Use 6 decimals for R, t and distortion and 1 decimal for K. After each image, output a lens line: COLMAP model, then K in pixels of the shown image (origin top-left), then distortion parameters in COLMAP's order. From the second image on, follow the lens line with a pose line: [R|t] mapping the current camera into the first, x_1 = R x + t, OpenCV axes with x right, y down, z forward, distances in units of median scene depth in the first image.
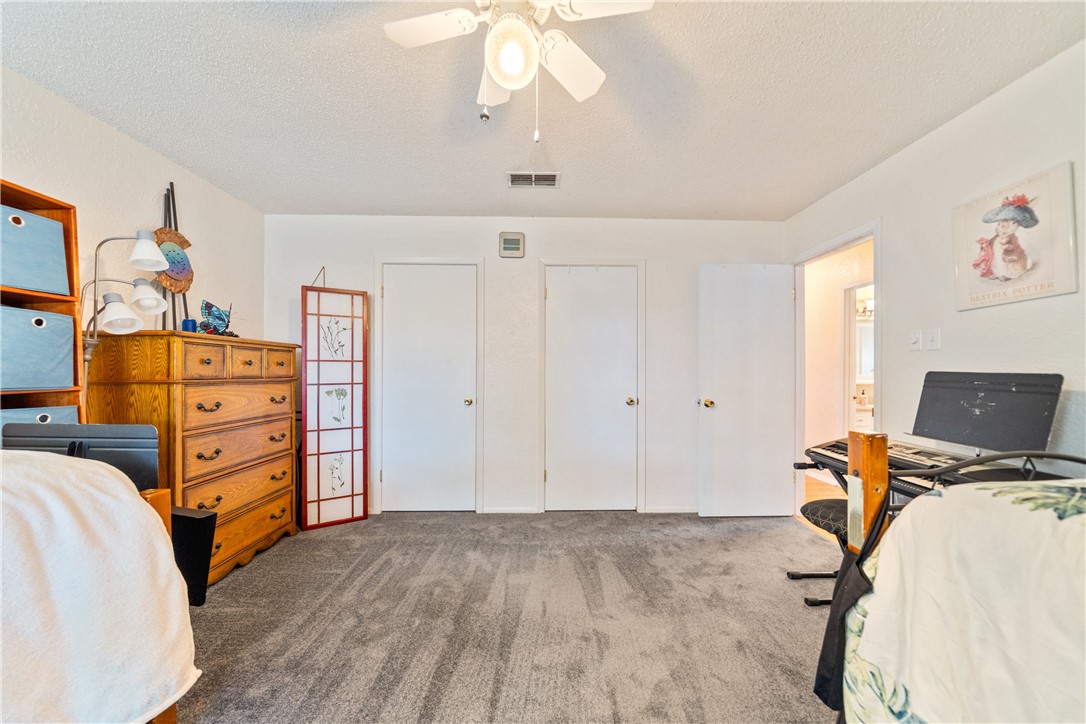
lens RADIAL K [[372.3, 0, 544.6], [0, 372.3, 367.7], [0, 0, 1]] dist [-0.001891, -0.000123]
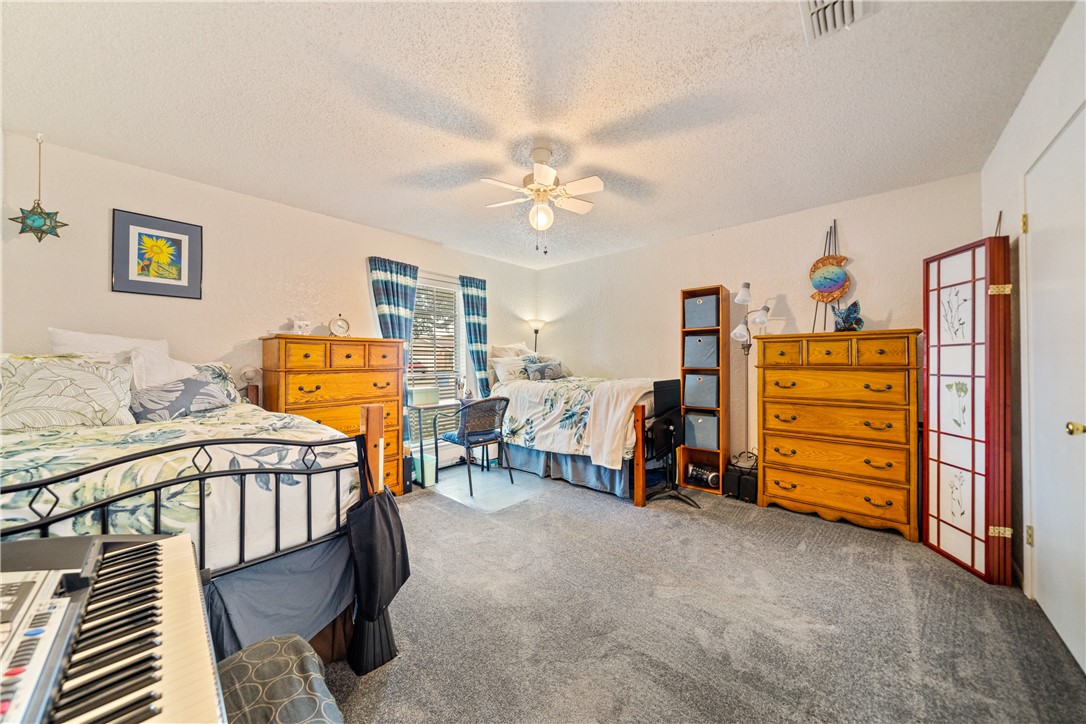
lens RADIAL K [[372.3, 0, 544.6], [0, 372.3, 367.7], [0, 0, 1]] dist [-0.001891, -0.000123]
pose [[-0.673728, 0.003386, -0.738972, 0.598479], [0.002484, 0.999994, 0.002317, 0.026134], [0.738975, -0.000275, -0.673732, 0.970704]]
